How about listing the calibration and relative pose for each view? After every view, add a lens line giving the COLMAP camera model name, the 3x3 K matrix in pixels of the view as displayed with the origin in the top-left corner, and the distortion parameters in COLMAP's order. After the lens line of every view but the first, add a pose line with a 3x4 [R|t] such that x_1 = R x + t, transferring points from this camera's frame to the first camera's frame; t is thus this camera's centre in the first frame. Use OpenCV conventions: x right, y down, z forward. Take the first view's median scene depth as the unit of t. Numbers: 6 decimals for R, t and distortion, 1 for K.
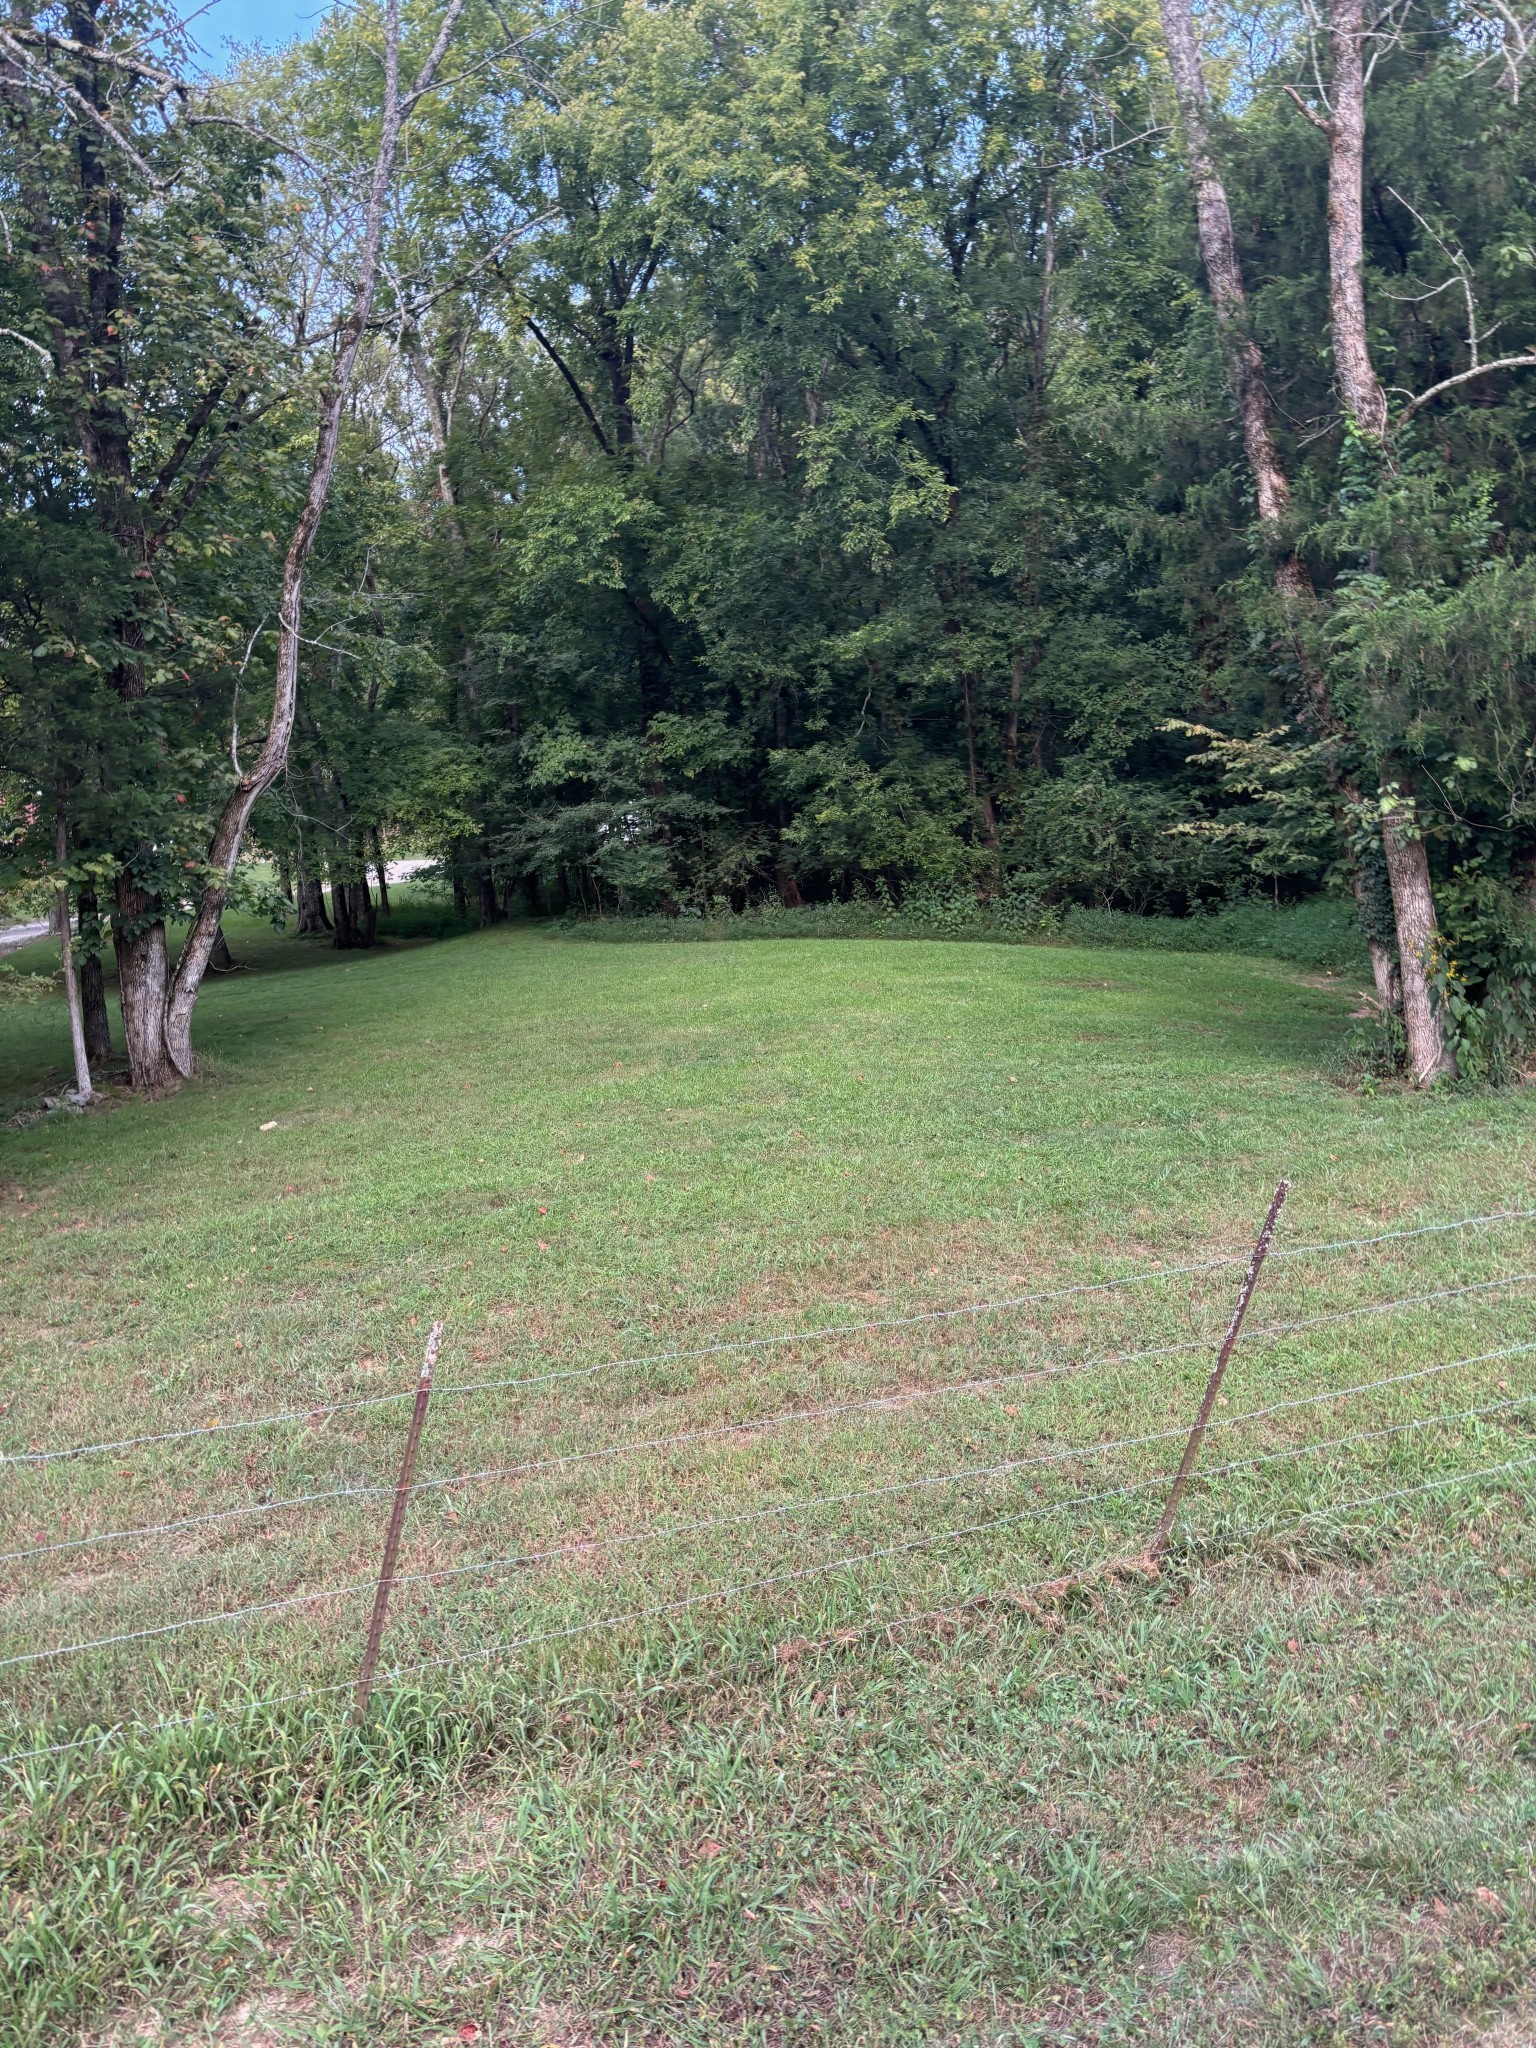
lens RADIAL K [[1563.1, 0, 768.0], [0, 1563.1, 1024.0], [0, 0, 1]] dist [0.048941, -0.067051]
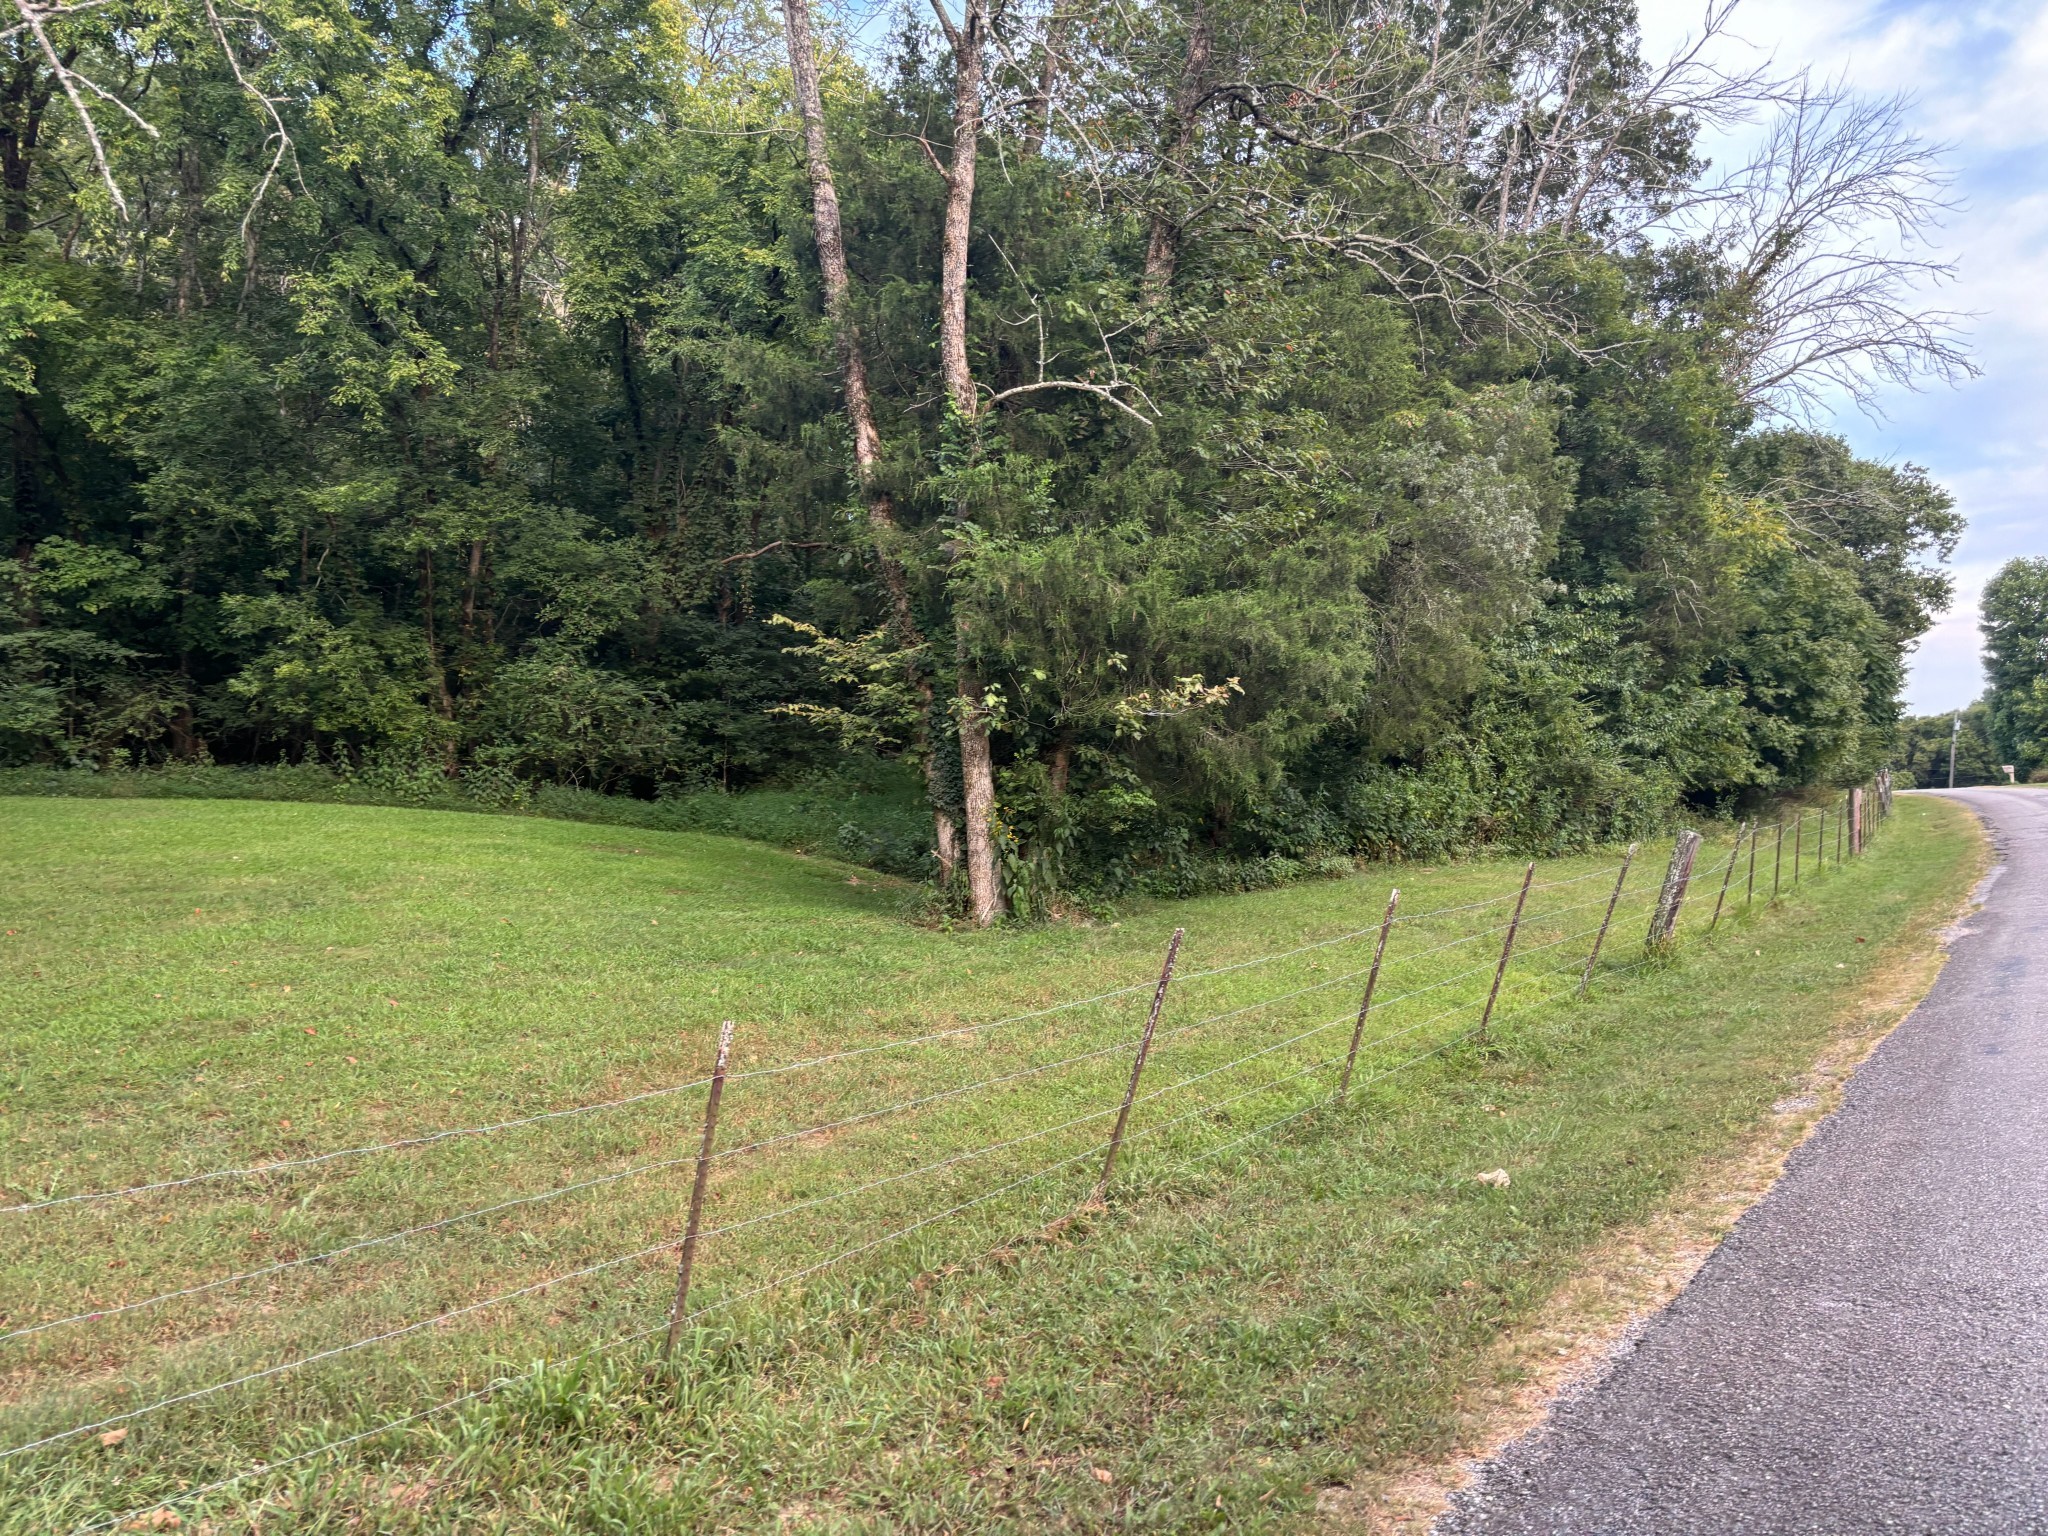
lens RADIAL K [[1563.1, 0, 1024.0], [0, 1563.1, 768.0], [0, 0, 1]] dist [0.048941, -0.067051]
pose [[0.833176, 0.065400, 0.549127, -0.109677], [-0.010139, 0.994622, -0.103074, 0.018478], [-0.552914, 0.080311, 0.829359, -0.026811]]
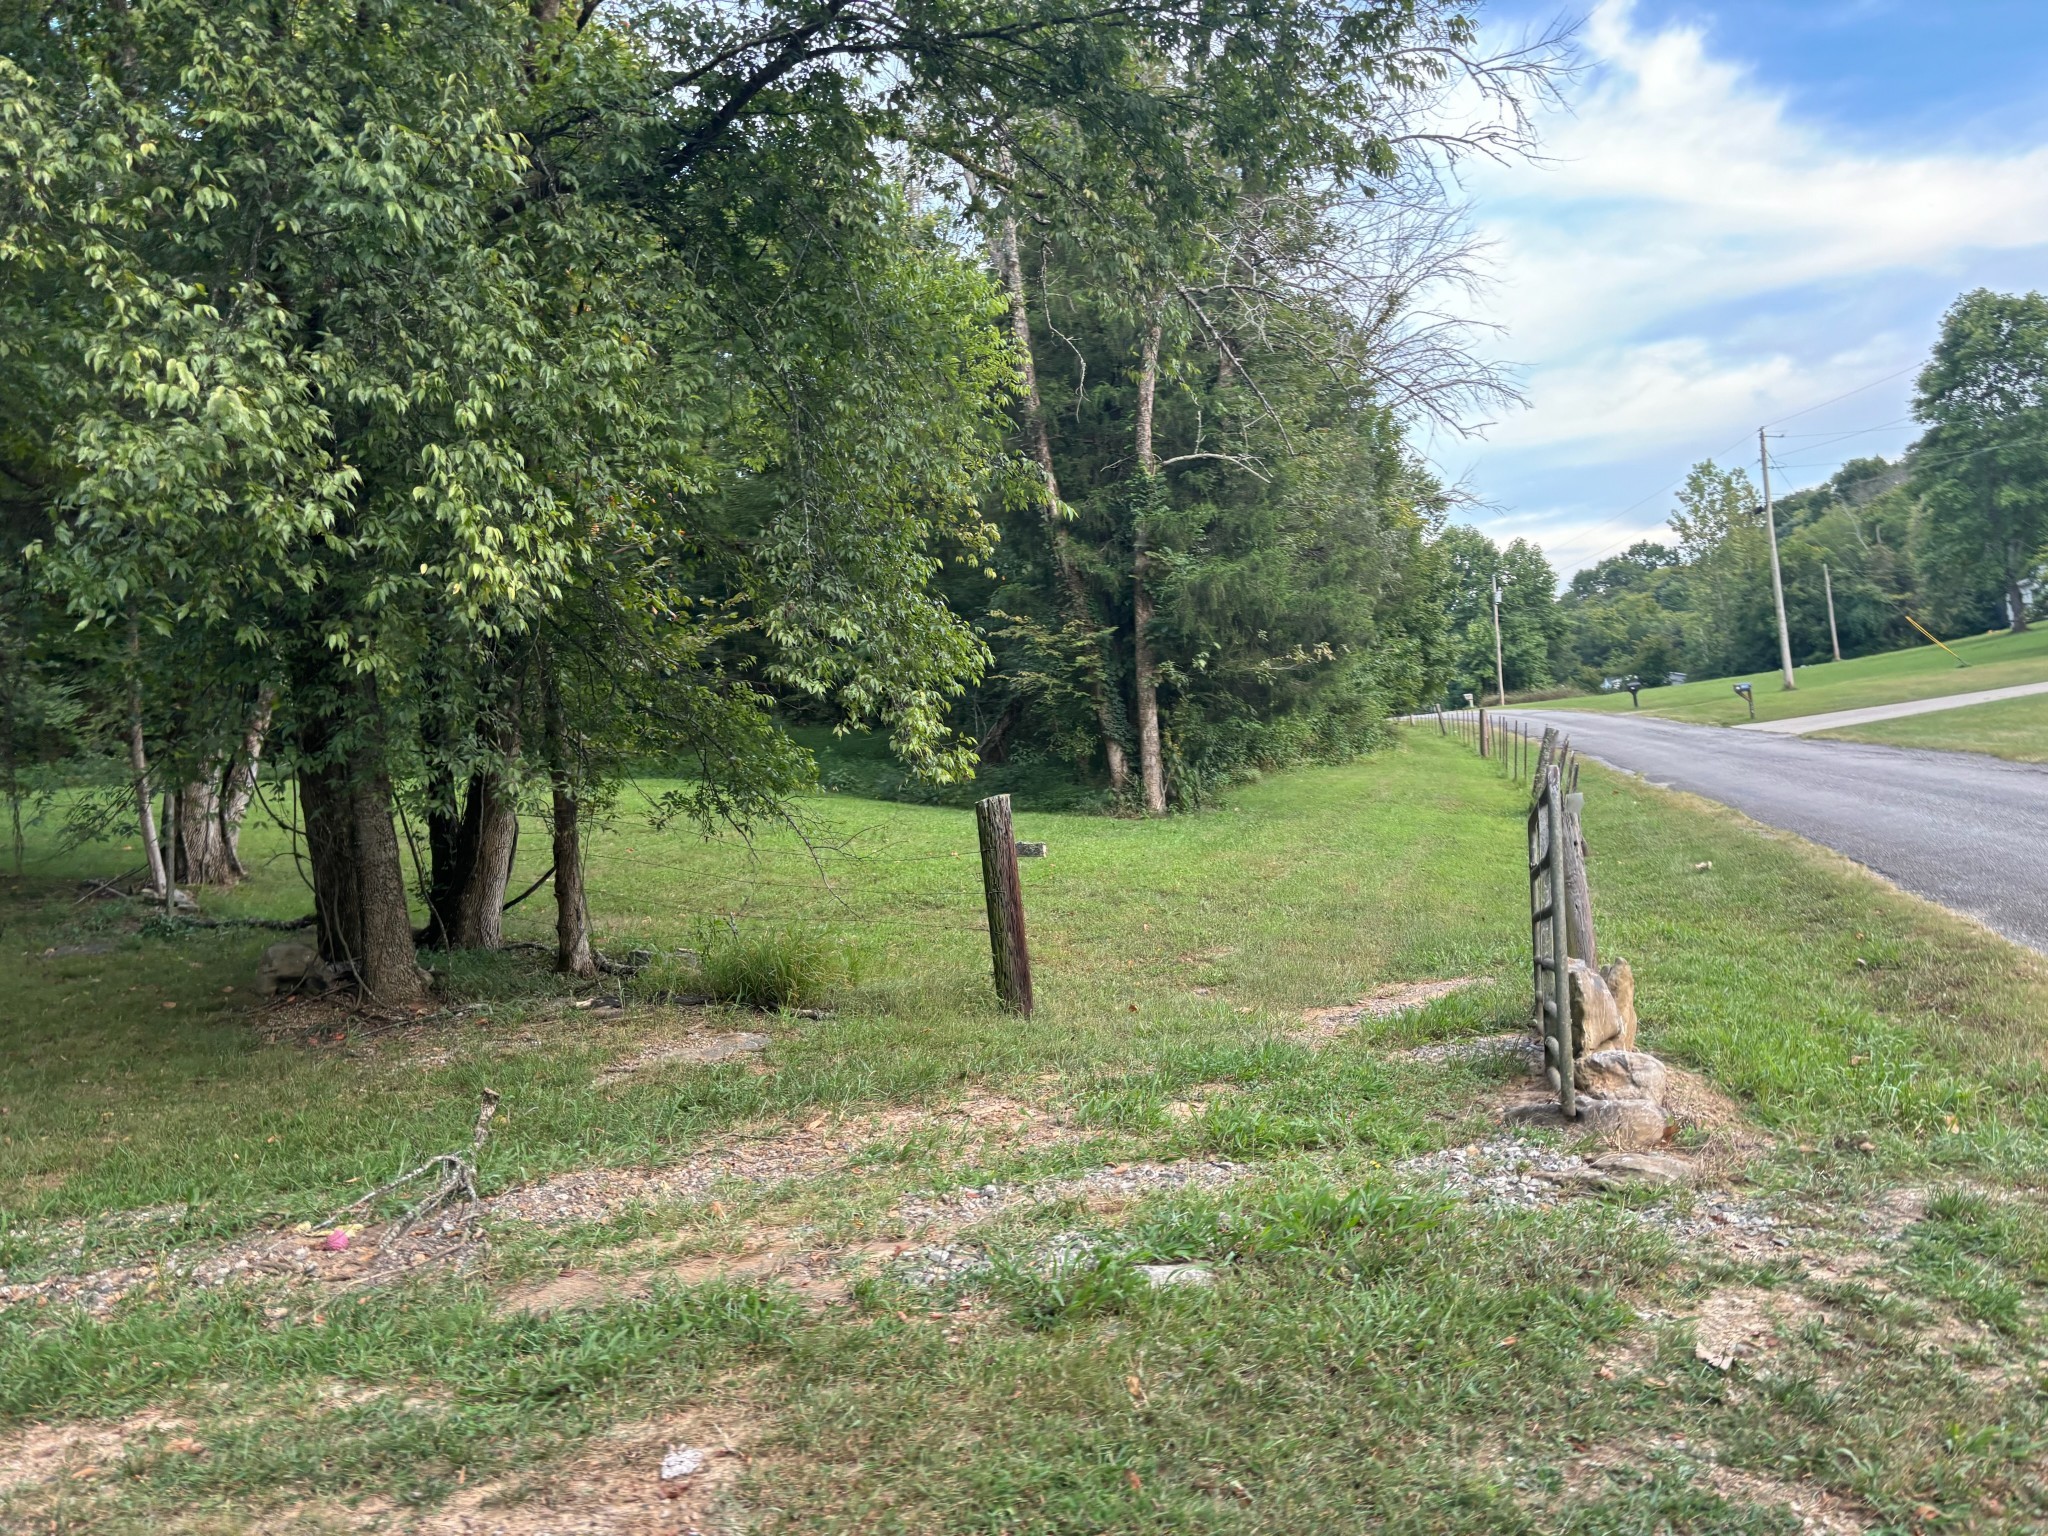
lens RADIAL K [[1563.1, 0, 1024.0], [0, 1563.1, 768.0], [0, 0, 1]] dist [0.048941, -0.067051]
pose [[0.613620, 0.009487, 0.789545, -0.509688], [0.075011, 0.994705, -0.070249, 0.044864], [-0.786031, 0.102331, 0.609659, -0.006958]]
